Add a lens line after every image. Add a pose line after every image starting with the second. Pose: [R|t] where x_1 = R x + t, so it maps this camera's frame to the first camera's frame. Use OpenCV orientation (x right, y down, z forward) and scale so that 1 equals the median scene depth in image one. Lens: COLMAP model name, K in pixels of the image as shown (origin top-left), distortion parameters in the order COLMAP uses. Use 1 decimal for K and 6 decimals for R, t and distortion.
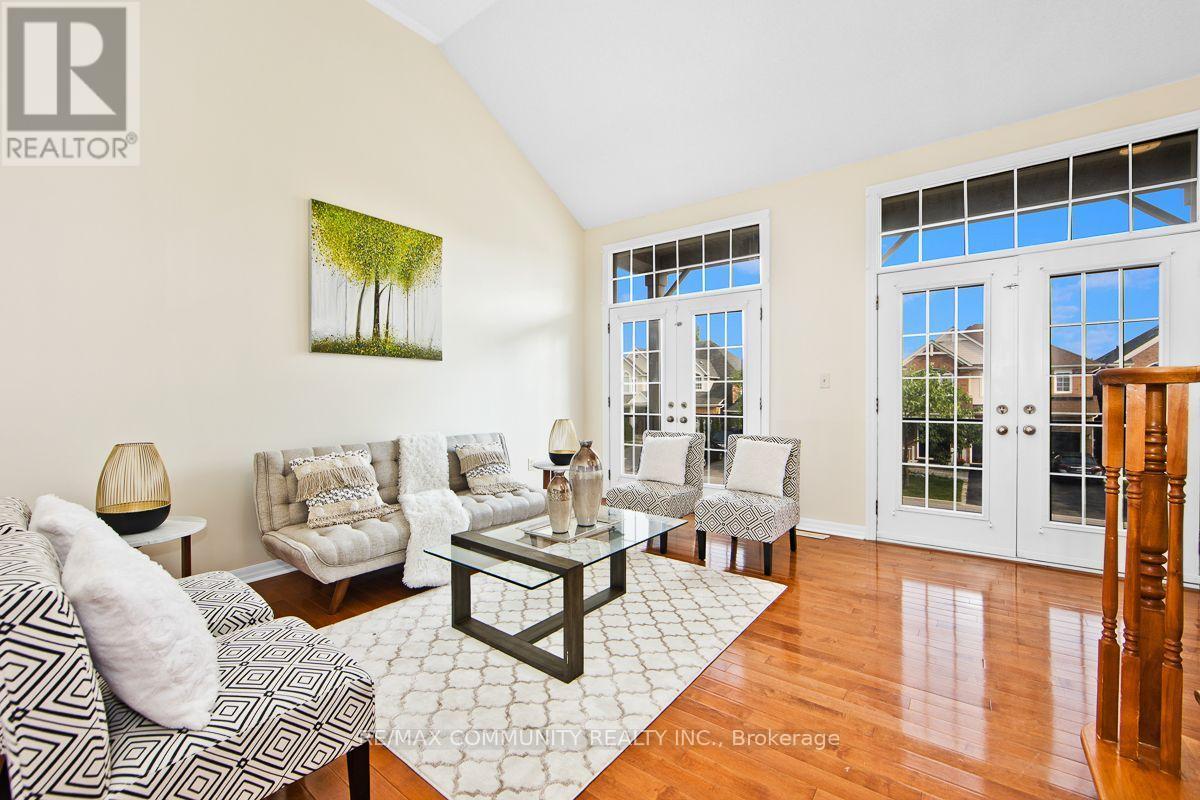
lens RADIAL K [[500.1, 0, 597.6], [0, 500.1, 395.9], [0, 0, 1]] dist [0.004559, 0.000148]
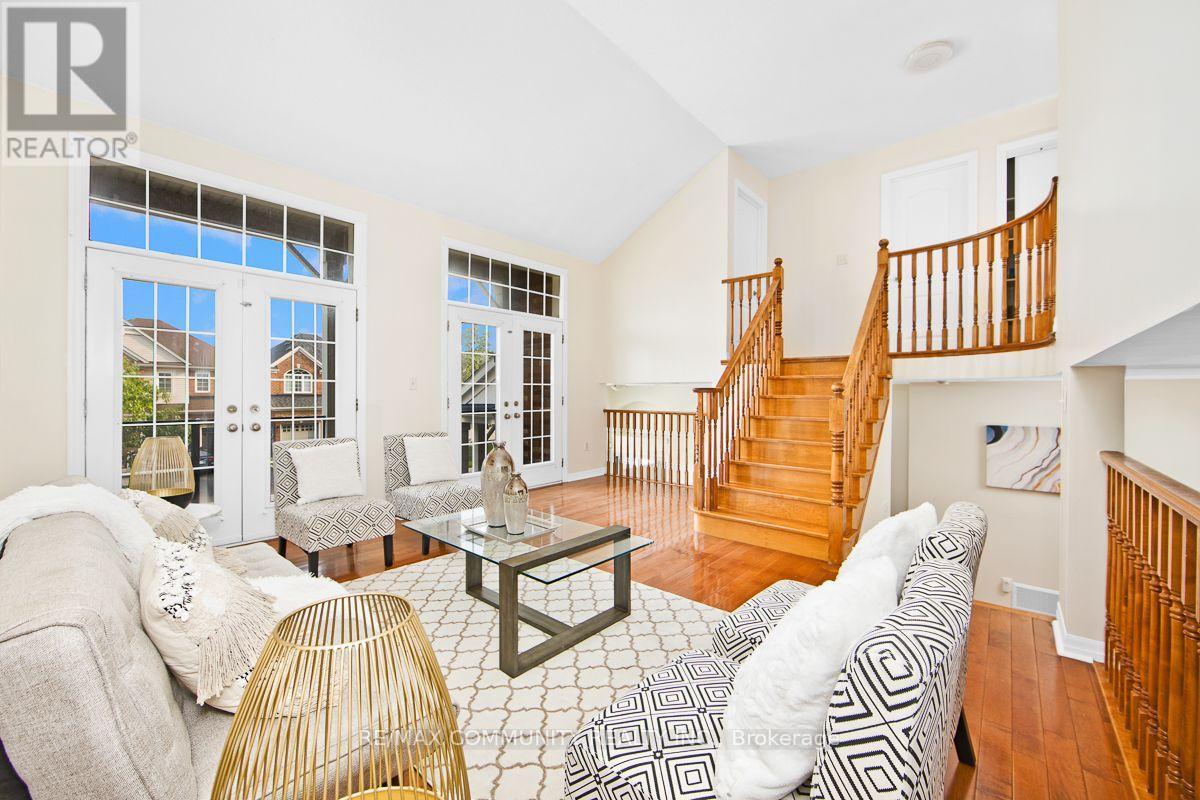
lens RADIAL K [[472.5, 0, 597.5], [0, 472.5, 399.7], [0, 0, 1]] dist [-0.002700, -0.000195]
pose [[0.069247, -0.007851, 0.997569, -0.612497], [0.001944, 0.999968, 0.007735, 0.000142], [-0.997598, 0.001403, 0.069260, 0.473888]]
